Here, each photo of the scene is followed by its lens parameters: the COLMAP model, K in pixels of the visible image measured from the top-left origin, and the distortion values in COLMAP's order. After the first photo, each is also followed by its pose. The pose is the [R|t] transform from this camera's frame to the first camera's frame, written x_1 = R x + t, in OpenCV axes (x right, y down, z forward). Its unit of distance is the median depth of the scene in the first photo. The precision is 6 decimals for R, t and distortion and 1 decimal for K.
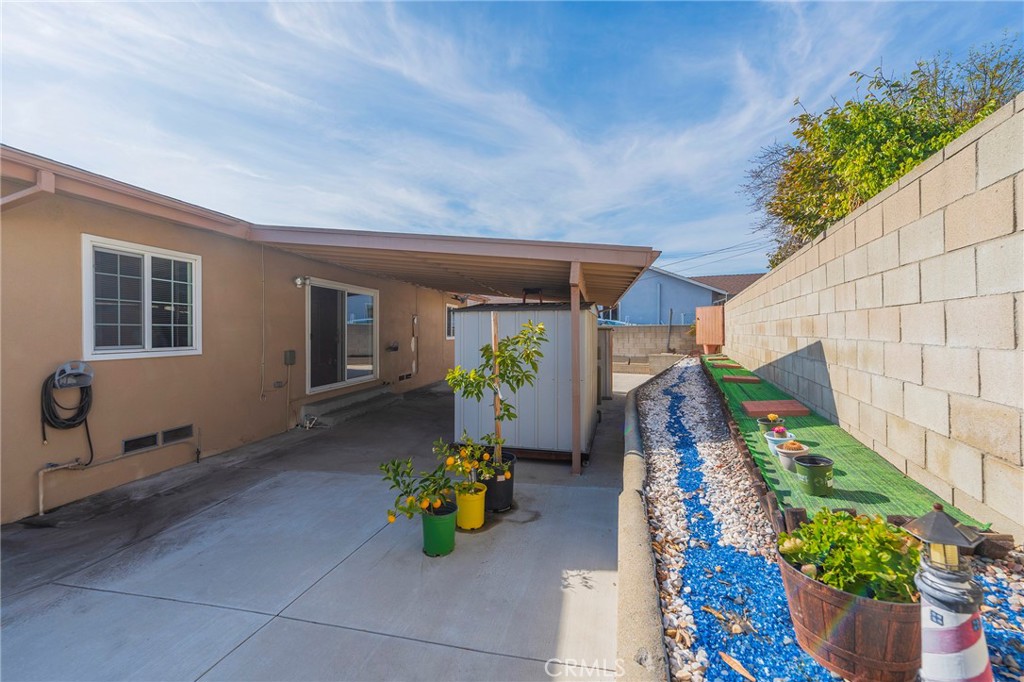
lens RADIAL K [[407.9, 0, 515.5], [0, 407.9, 335.2], [0, 0, 1]] dist [-0.002264, -0.000367]
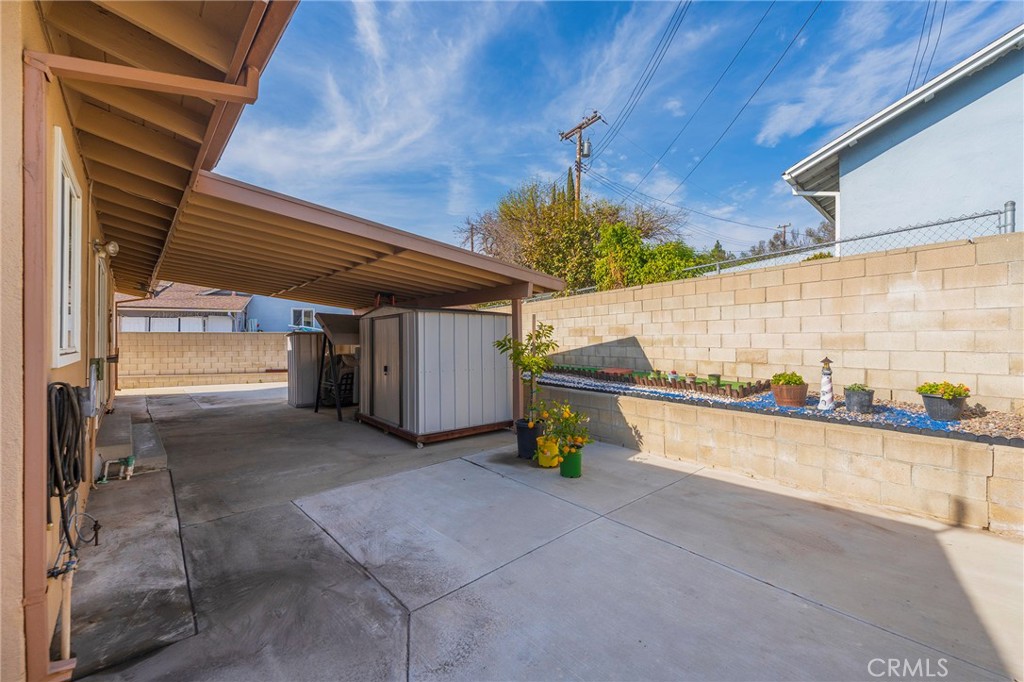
lens RADIAL K [[411.2, 0, 513.2], [0, 411.2, 341.7], [0, 0, 1]] dist [-0.000505, -0.000476]
pose [[0.597462, -0.002133, 0.801895, -1.019469], [0.010398, 0.999933, -0.005088, 0.035121], [-0.801830, 0.011378, 0.597444, 0.190178]]
